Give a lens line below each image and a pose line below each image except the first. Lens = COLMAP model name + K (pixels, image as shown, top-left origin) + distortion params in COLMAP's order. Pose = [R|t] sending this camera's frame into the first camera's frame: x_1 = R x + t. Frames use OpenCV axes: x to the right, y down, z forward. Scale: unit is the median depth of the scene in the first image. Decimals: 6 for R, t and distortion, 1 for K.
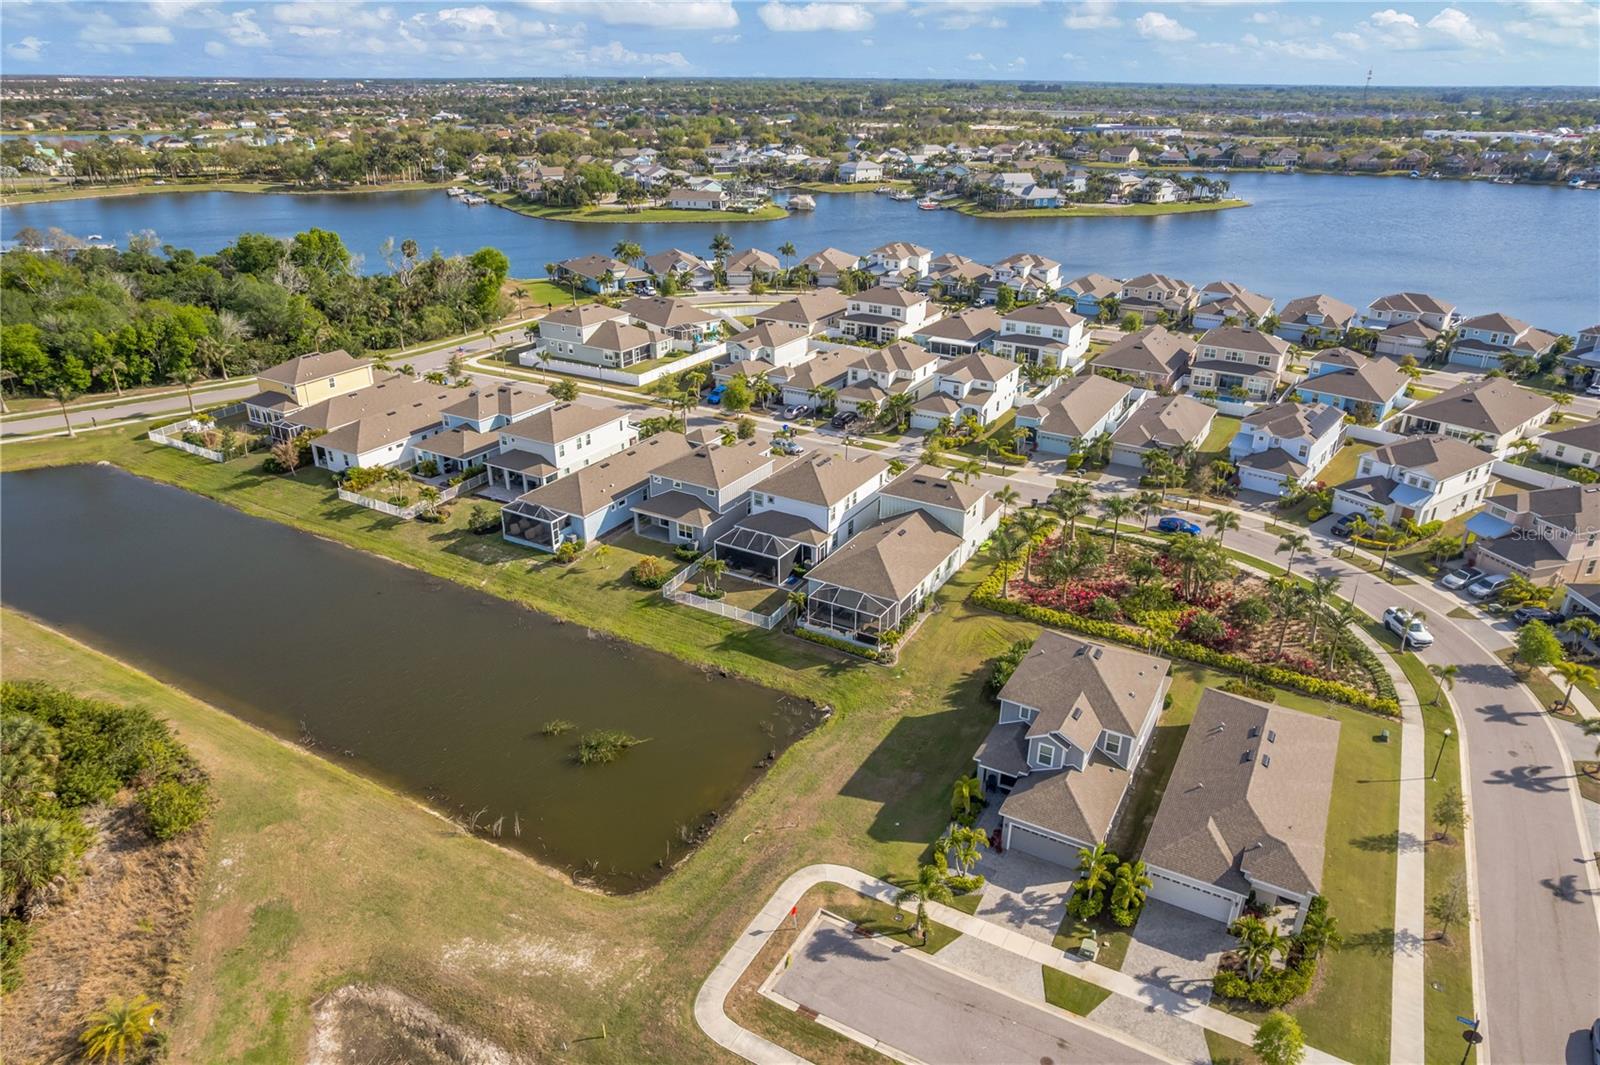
lens RADIAL K [[1023.8, 0, 806.3], [0, 1023.8, 530.4], [0, 0, 1]] dist [-0.074067, 0.066986]
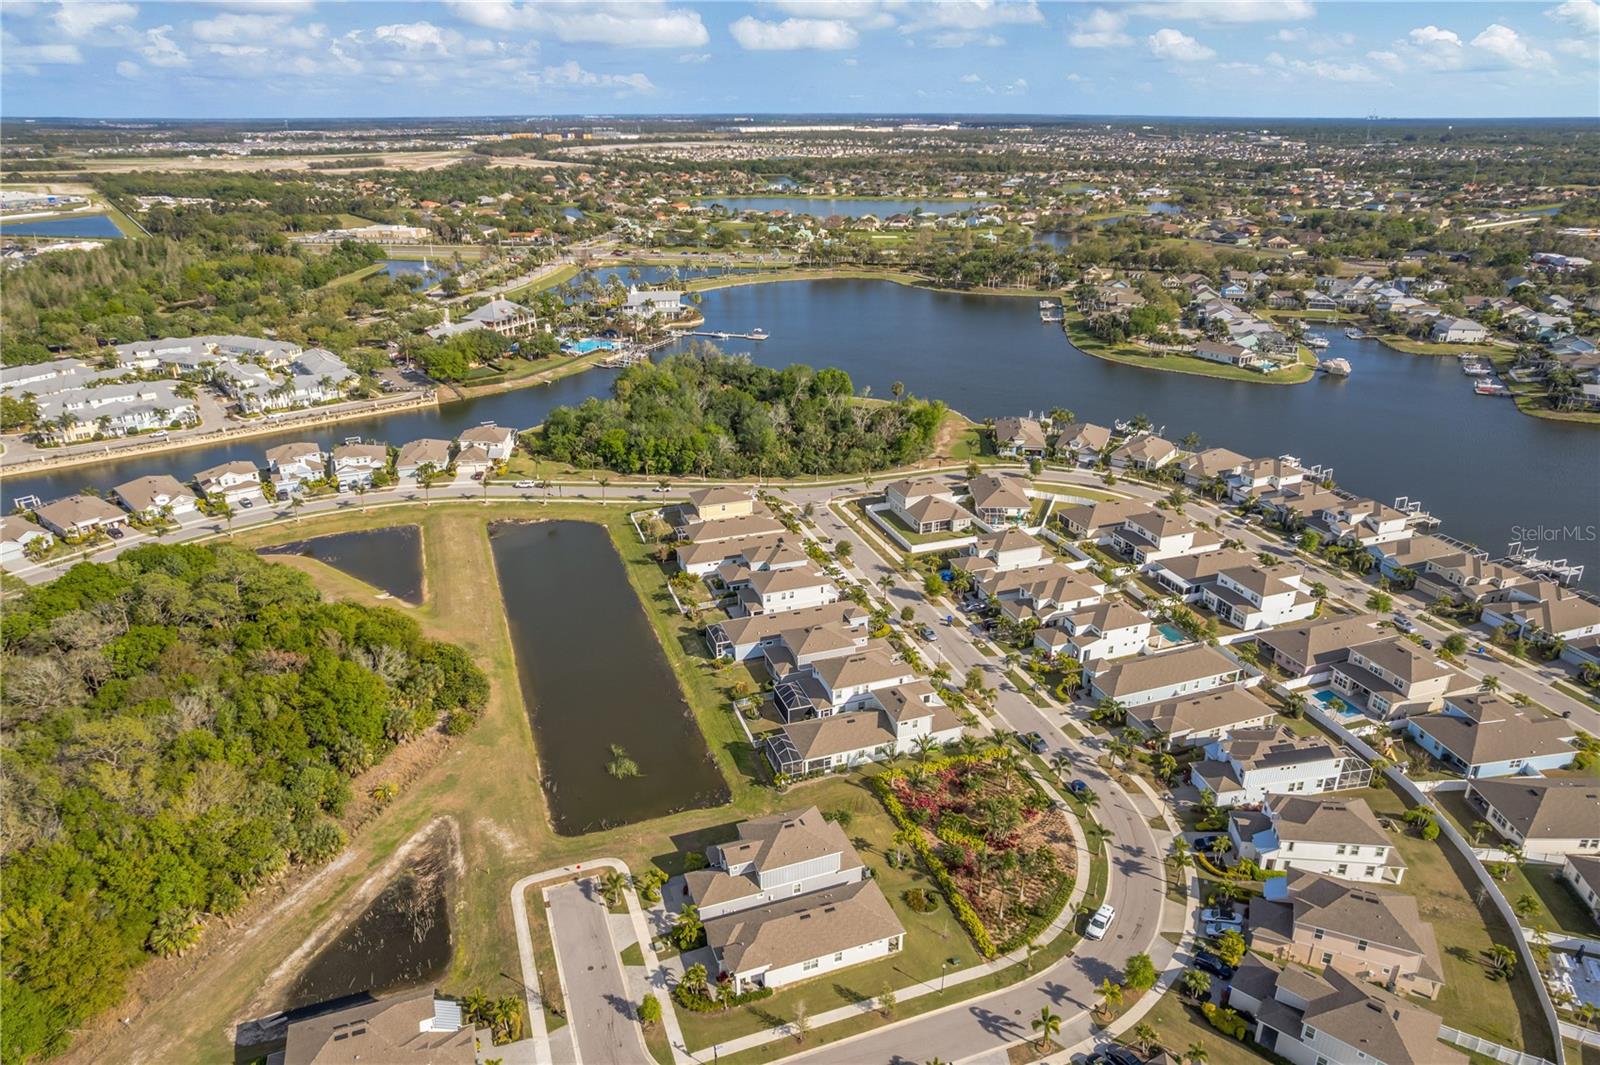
lens RADIAL K [[1023.8, 0, 804.0], [0, 1023.8, 535.6], [0, 0, 1]] dist [-0.074067, 0.066986]
pose [[0.764673, 0.243892, -0.596483, 0.743273], [-0.259359, 0.963815, 0.061597, -0.287921], [0.589922, 0.107601, 0.800259, -0.273356]]
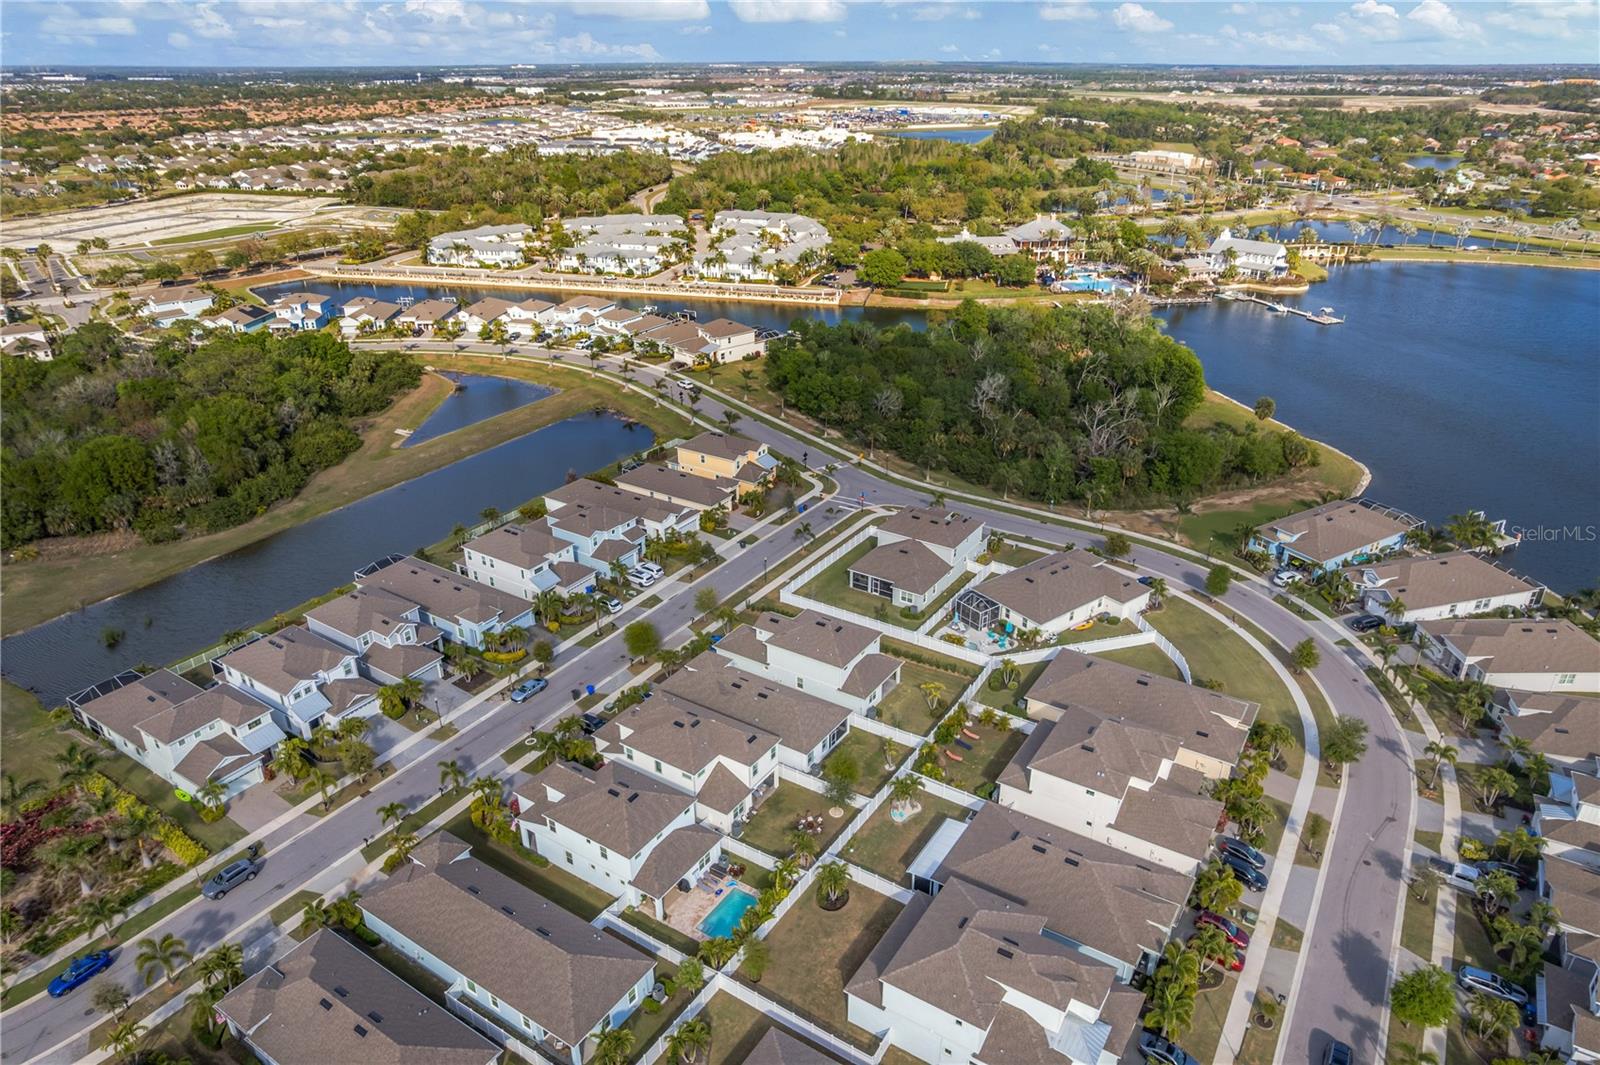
lens RADIAL K [[1023.8, 0, 803.2], [0, 1023.8, 531.6], [0, 0, 1]] dist [-0.074067, 0.066986]
pose [[-0.045610, 0.417677, -0.907450, 0.835587], [-0.408675, 0.821100, 0.398472, -0.750497], [0.911540, 0.389026, 0.133244, 1.188286]]
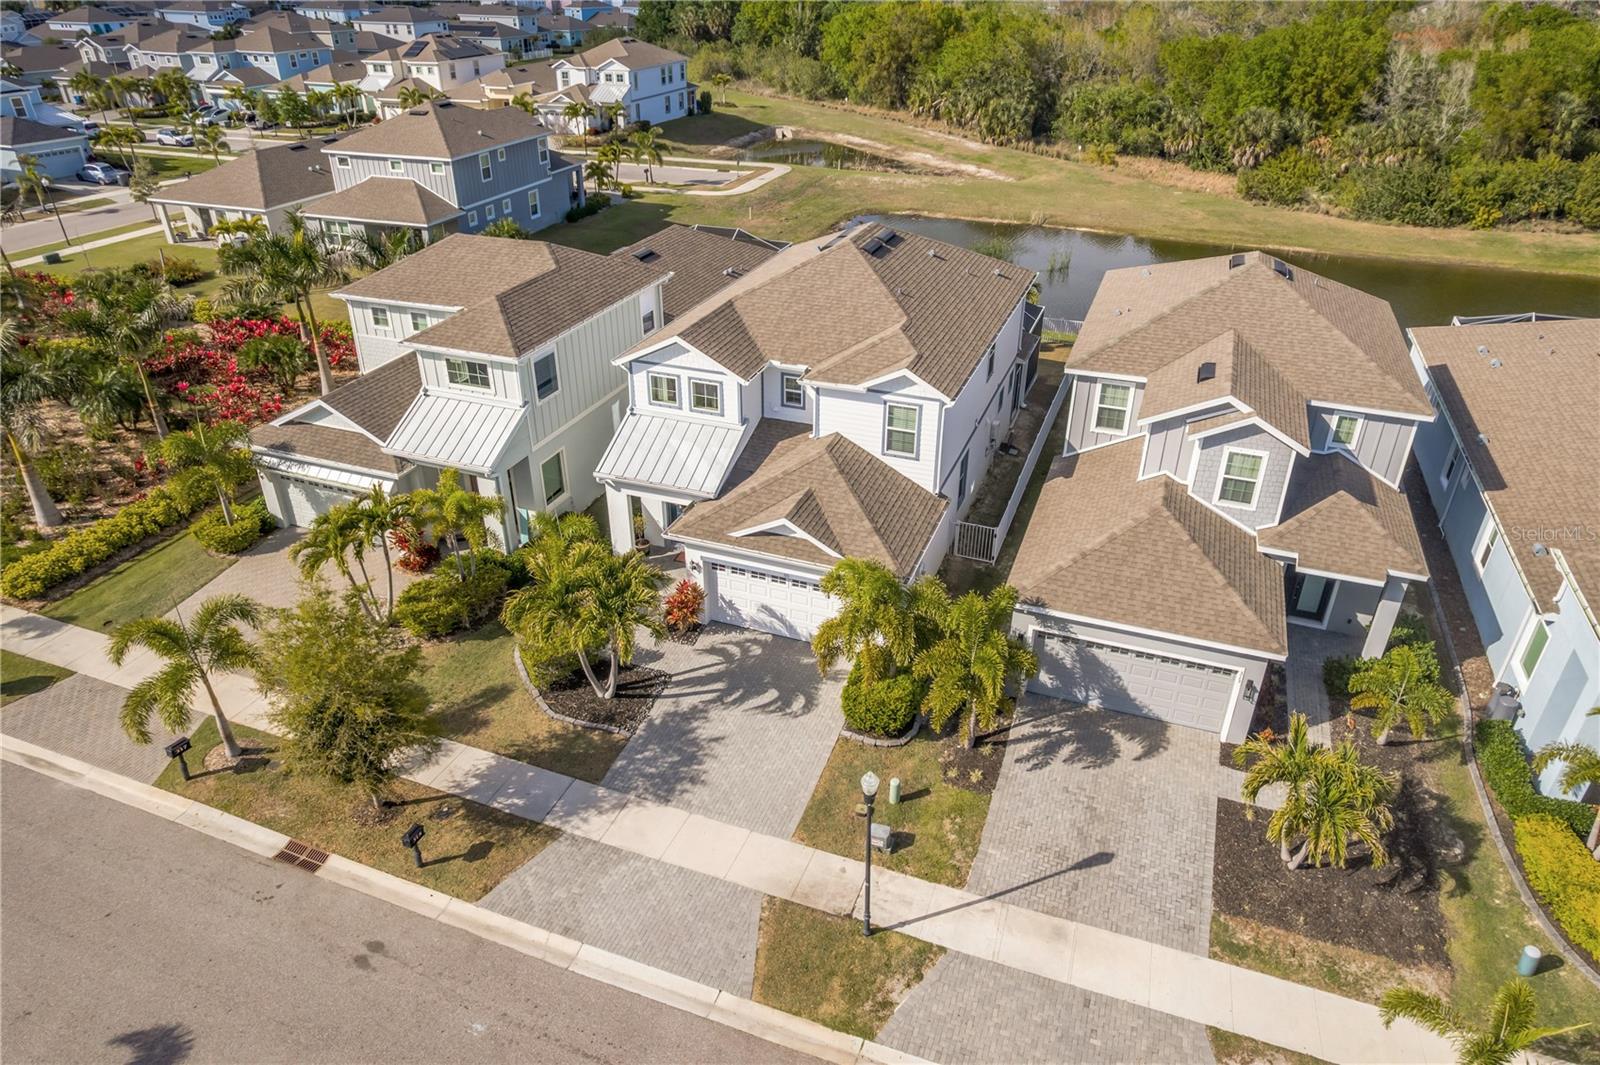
lens RADIAL K [[1023.8, 0, 805.8], [0, 1023.8, 529.1], [0, 0, 1]] dist [-0.074067, 0.066986]
pose [[-0.986079, 0.071528, -0.150107, 0.071518], [-0.079132, 0.592099, 0.801971, -0.235046], [0.146241, 0.802685, -0.578196, 1.115984]]
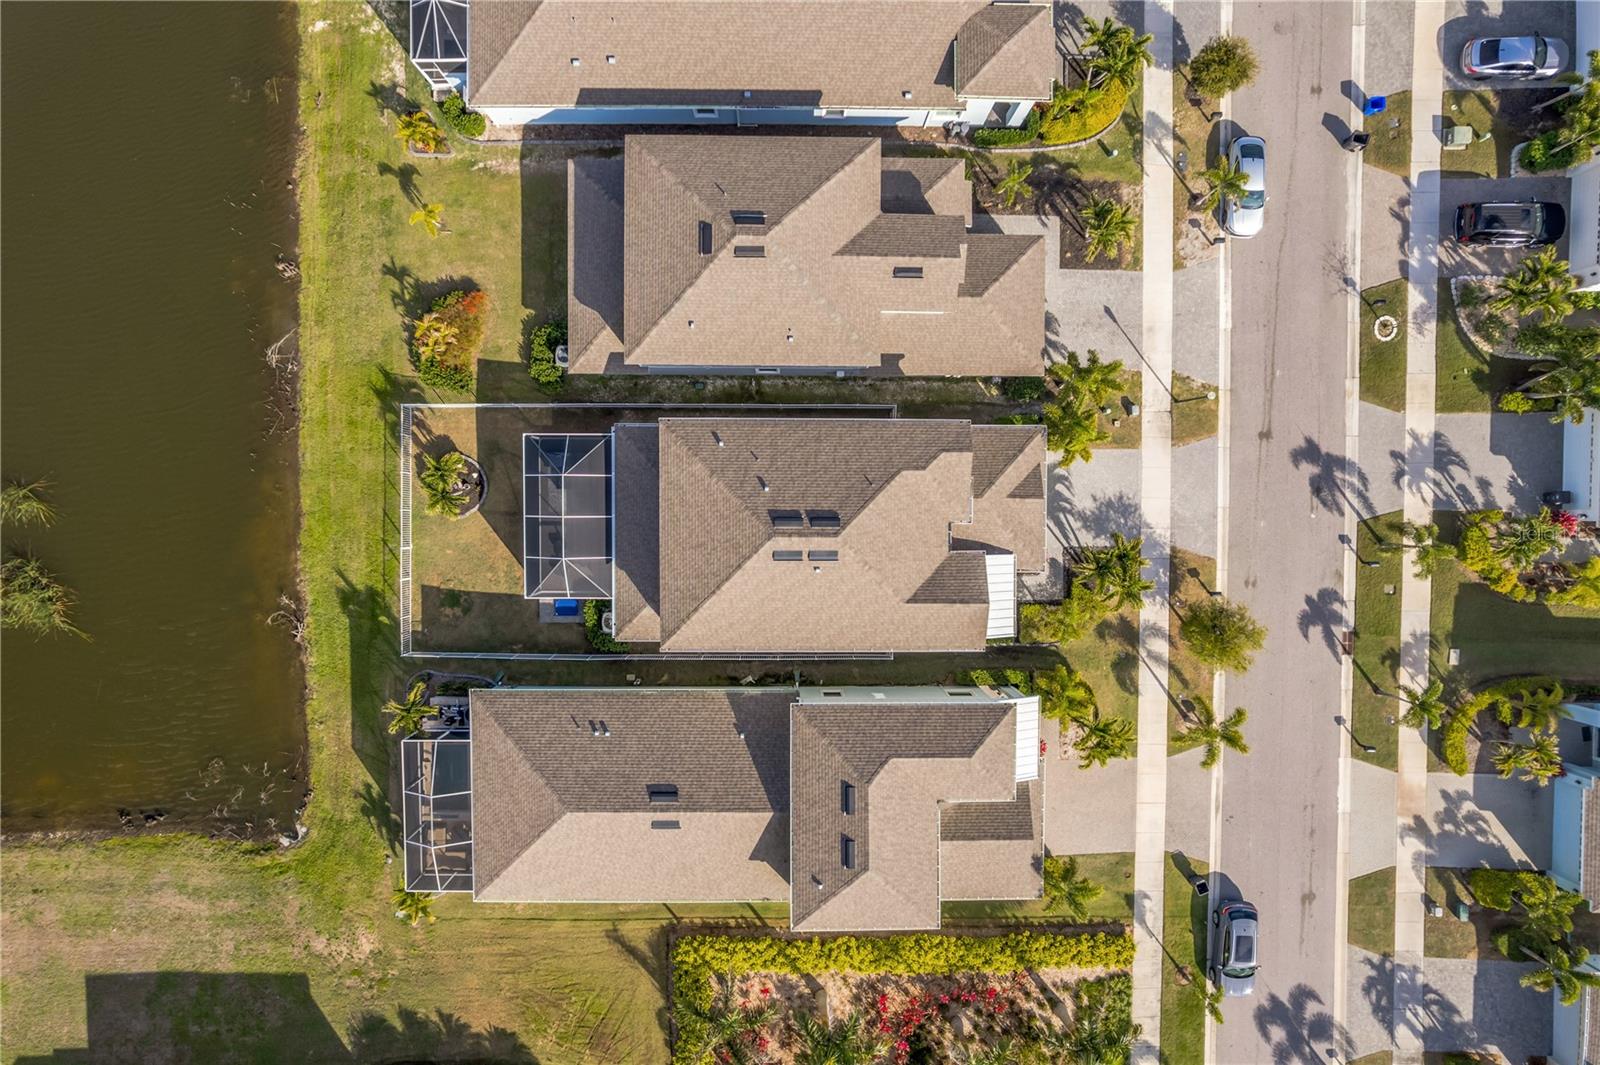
lens RADIAL K [[1023.8, 0, 812.0], [0, 1023.8, 532.5], [0, 0, 1]] dist [-0.074067, 0.066986]
pose [[0.500807, 0.864907, 0.033572, -0.002019], [-0.374130, 0.181331, 0.909475, -0.377046], [0.780524, -0.468032, 0.414400, 0.756139]]
